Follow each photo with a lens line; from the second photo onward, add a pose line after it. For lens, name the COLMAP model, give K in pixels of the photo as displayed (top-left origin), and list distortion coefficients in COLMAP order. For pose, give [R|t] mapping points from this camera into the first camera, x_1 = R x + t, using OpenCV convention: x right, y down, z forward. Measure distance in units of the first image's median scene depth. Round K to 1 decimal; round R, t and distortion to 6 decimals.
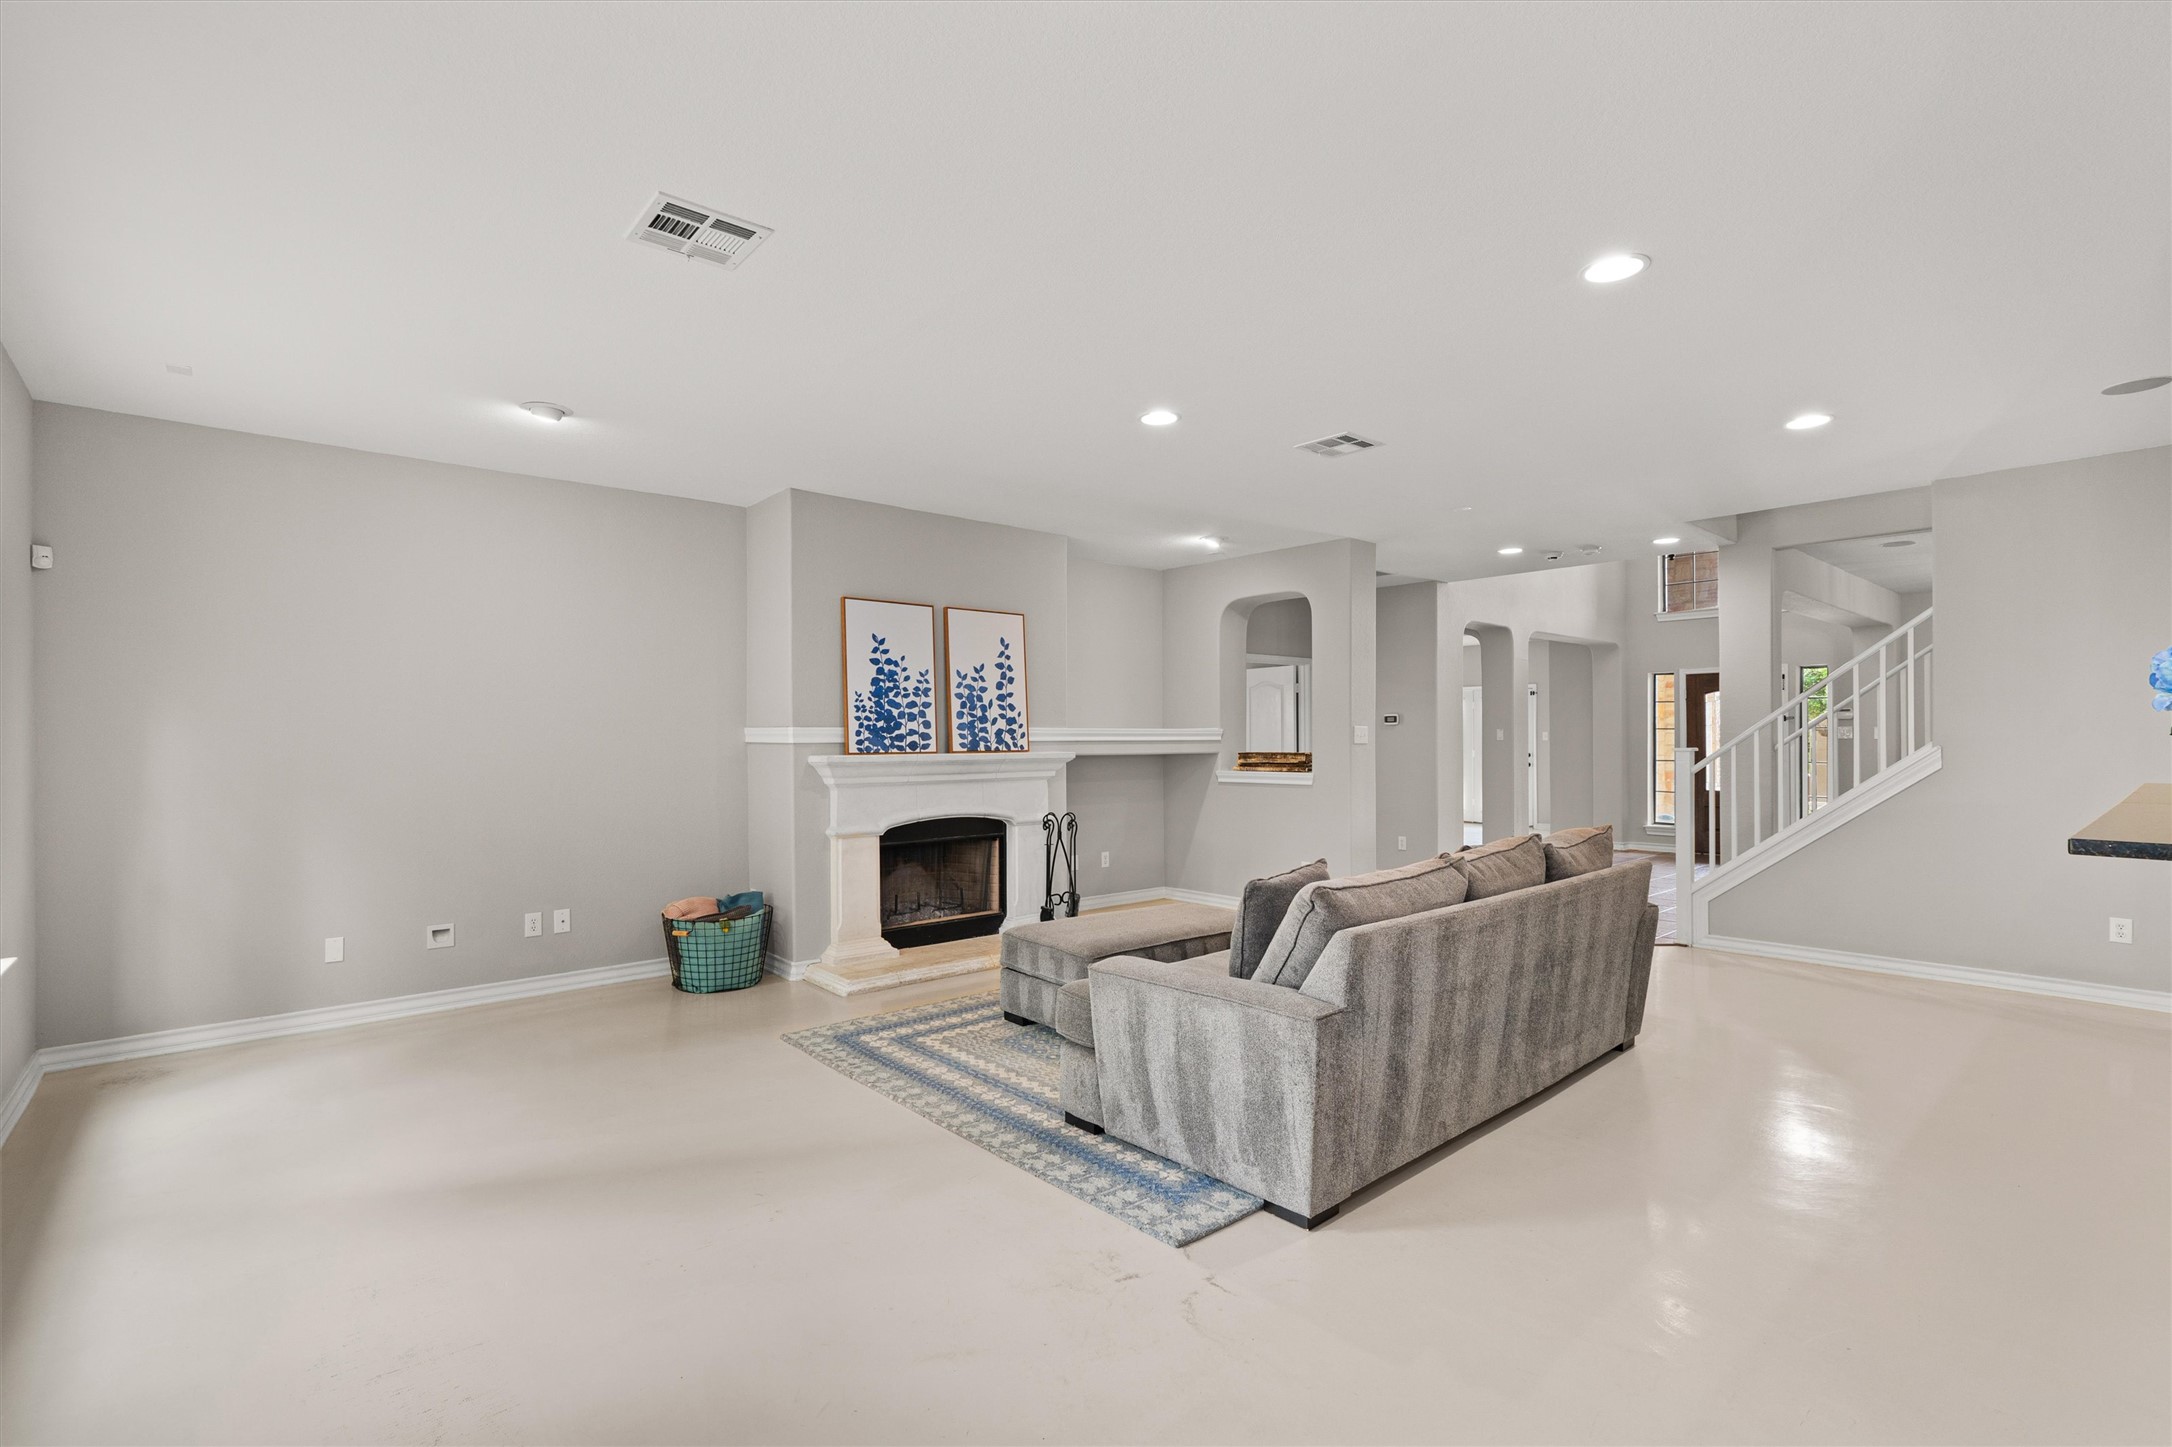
lens RADIAL K [[1045.9, 0, 1095.6], [0, 1045.9, 735.6], [0, 0, 1]] dist [0.002606, 0.000573]
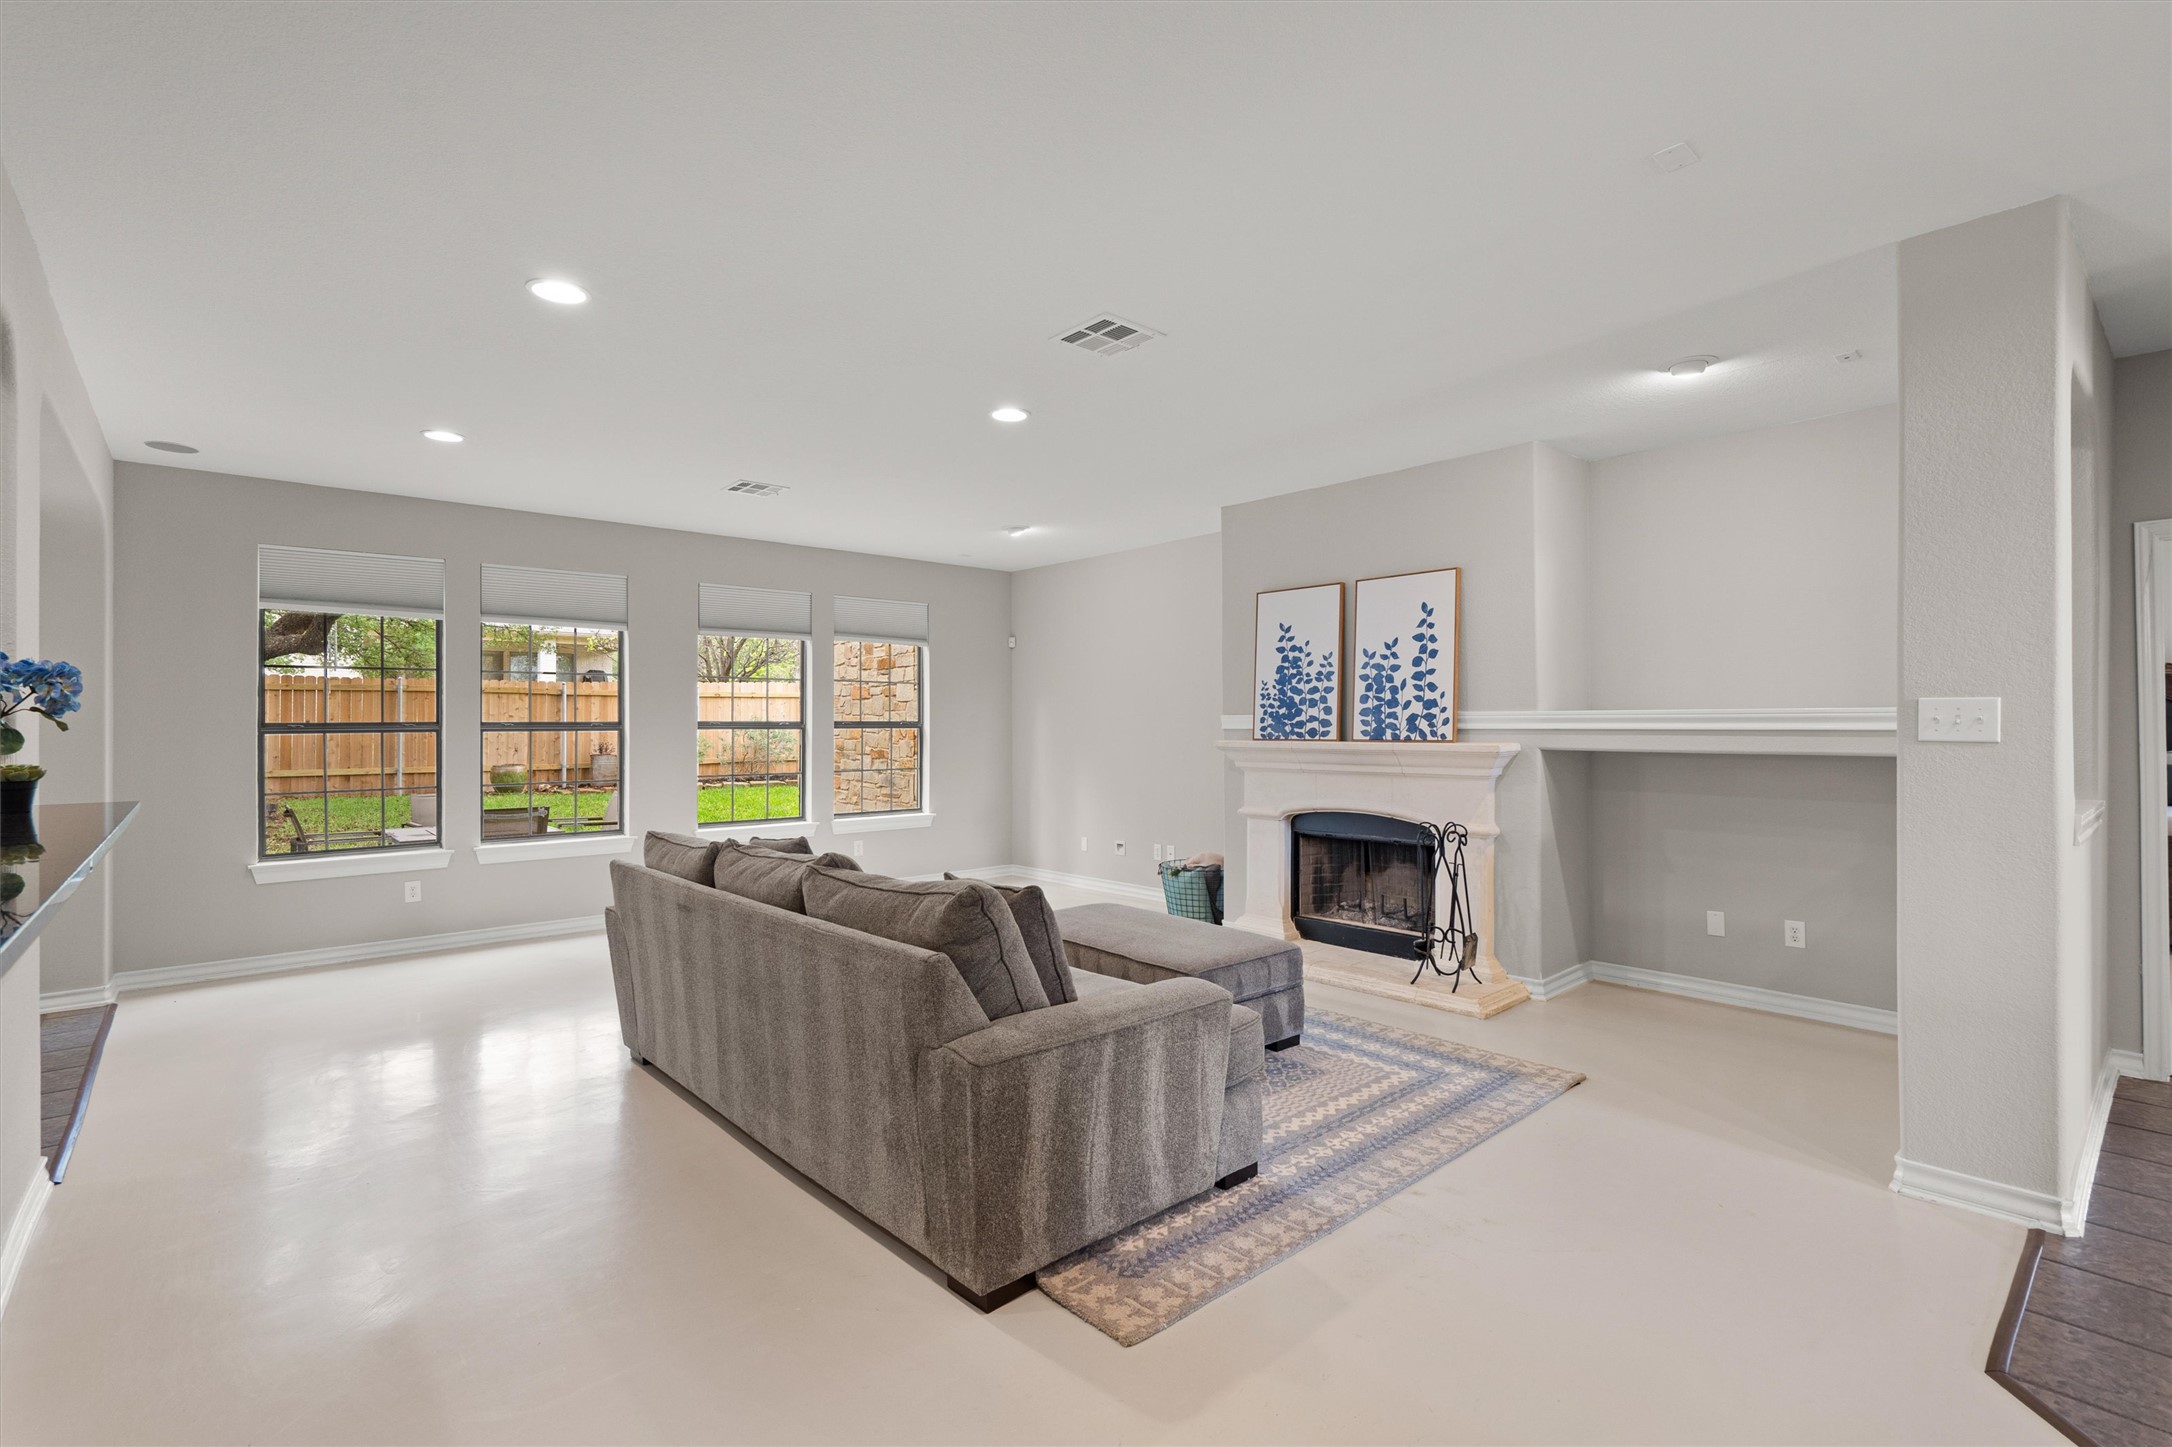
lens RADIAL K [[1007.4, 0, 1095.7], [0, 1007.4, 720.2], [0, 0, 1]] dist [-0.002009, -0.000074]
pose [[-0.006452, -0.005105, -0.999966, 0.745761], [0.000515, 0.999987, -0.005108, 0.002624], [0.999979, -0.000548, -0.006449, 0.794666]]
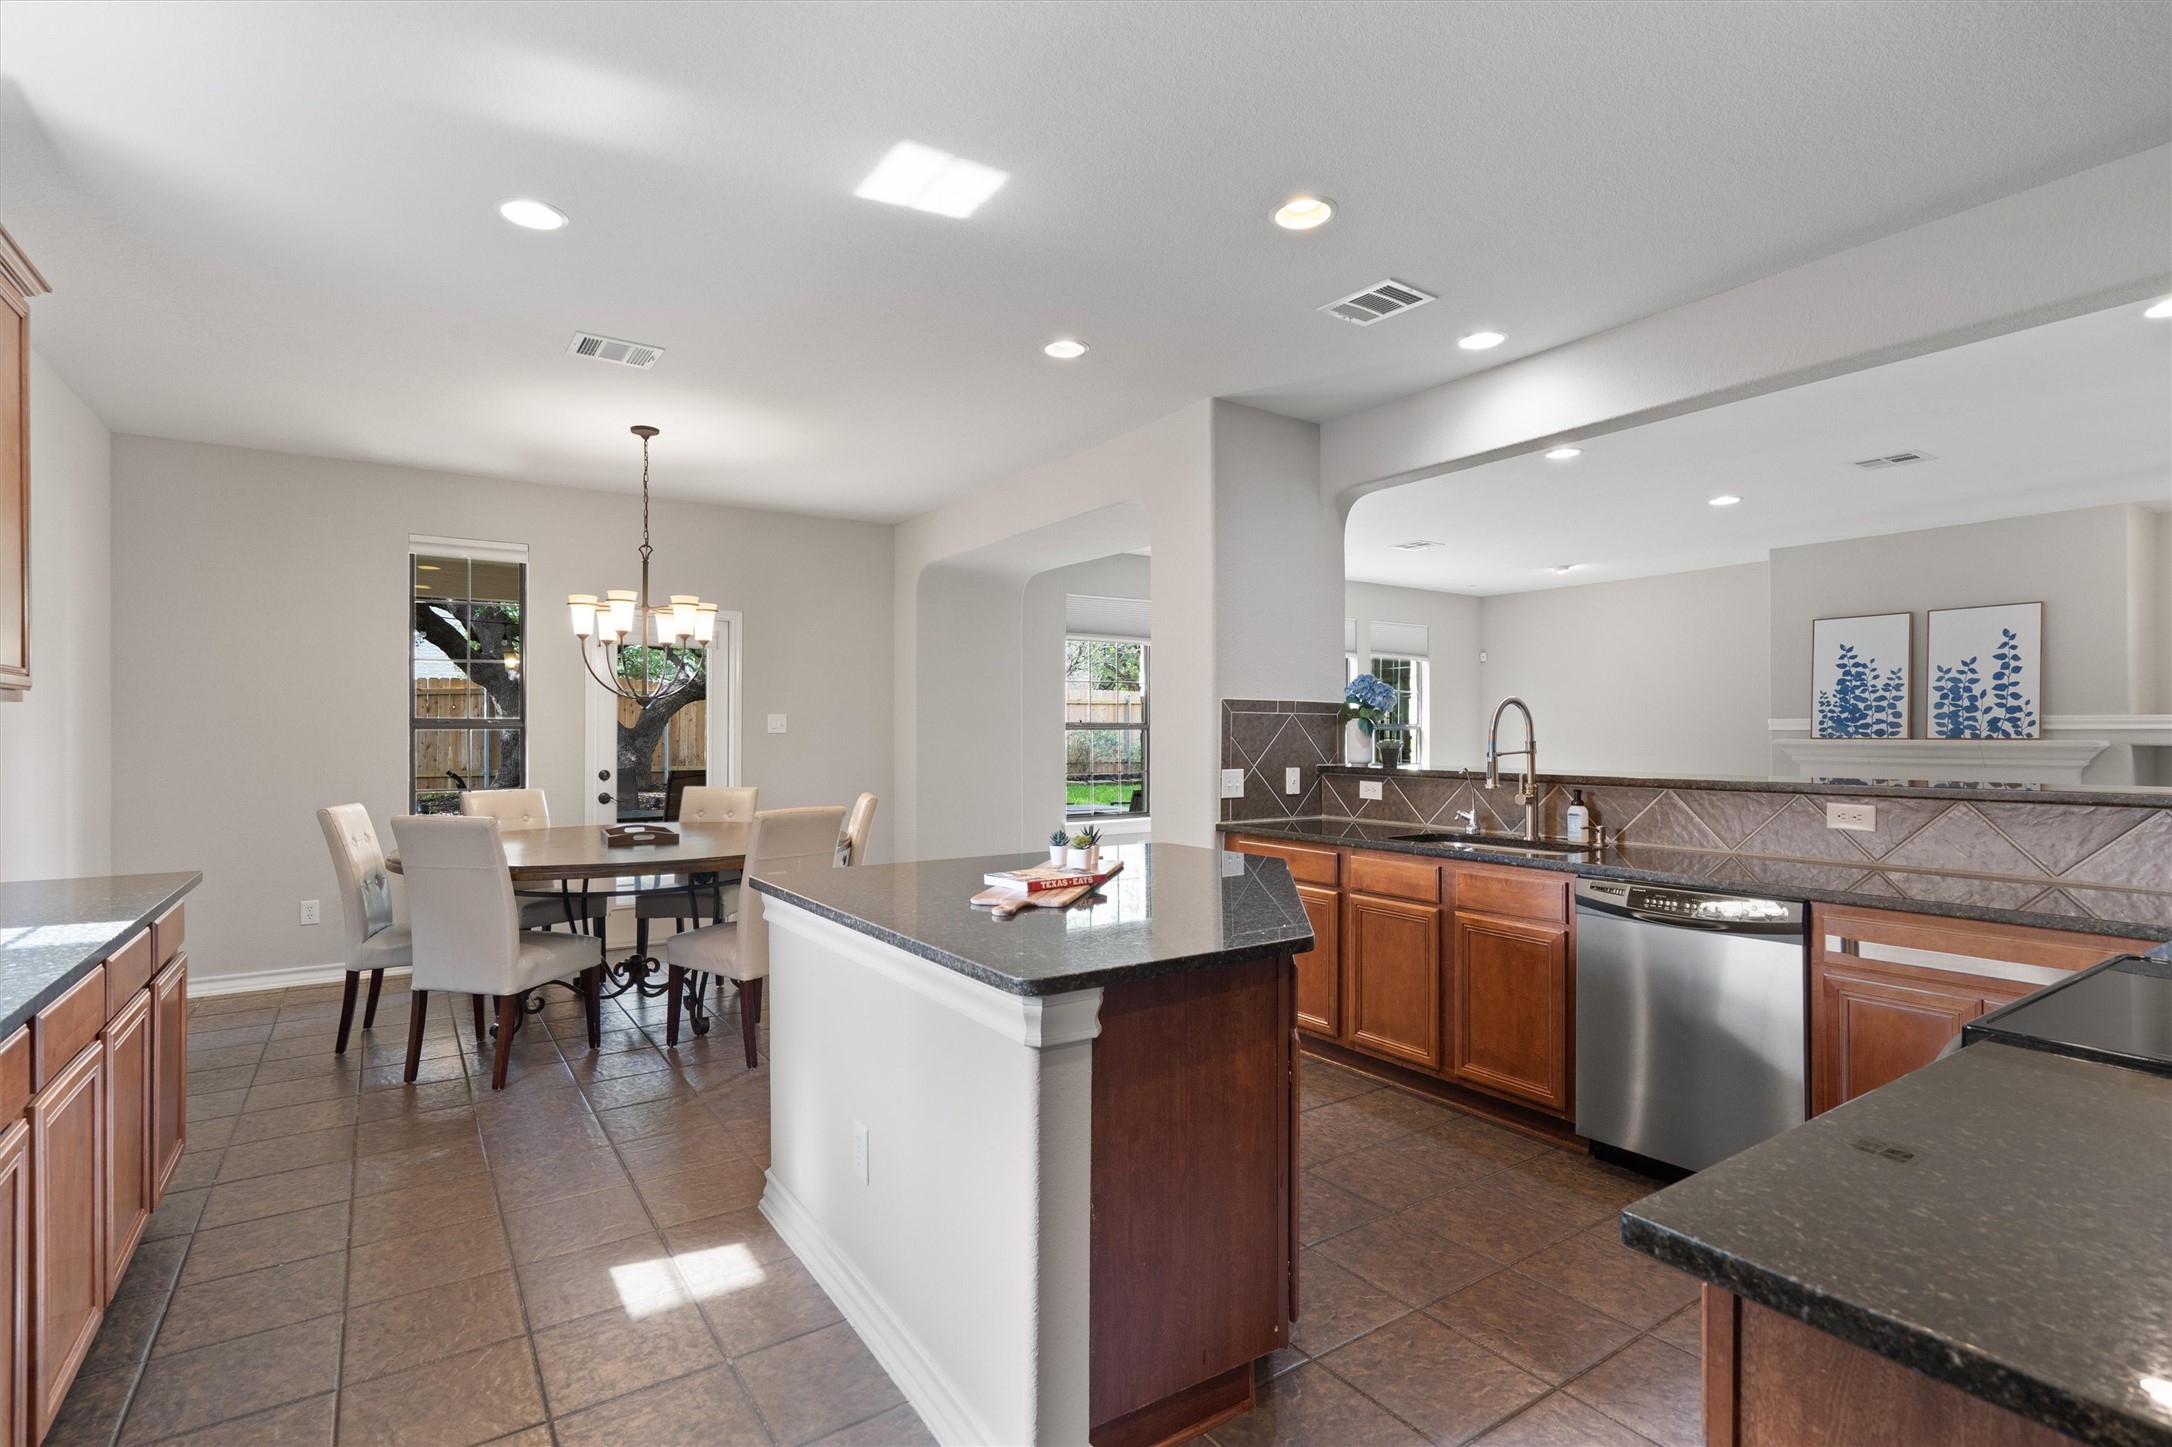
lens RADIAL K [[1045.9, 0, 1091.7], [0, 1045.9, 730.0], [0, 0, 1]] dist [0.002606, 0.000573]
pose [[-0.136383, -0.000443, -0.990656, 1.124391], [-0.002470, 0.999997, -0.000107, 0.008805], [0.990653, 0.002433, -0.136384, 0.264032]]
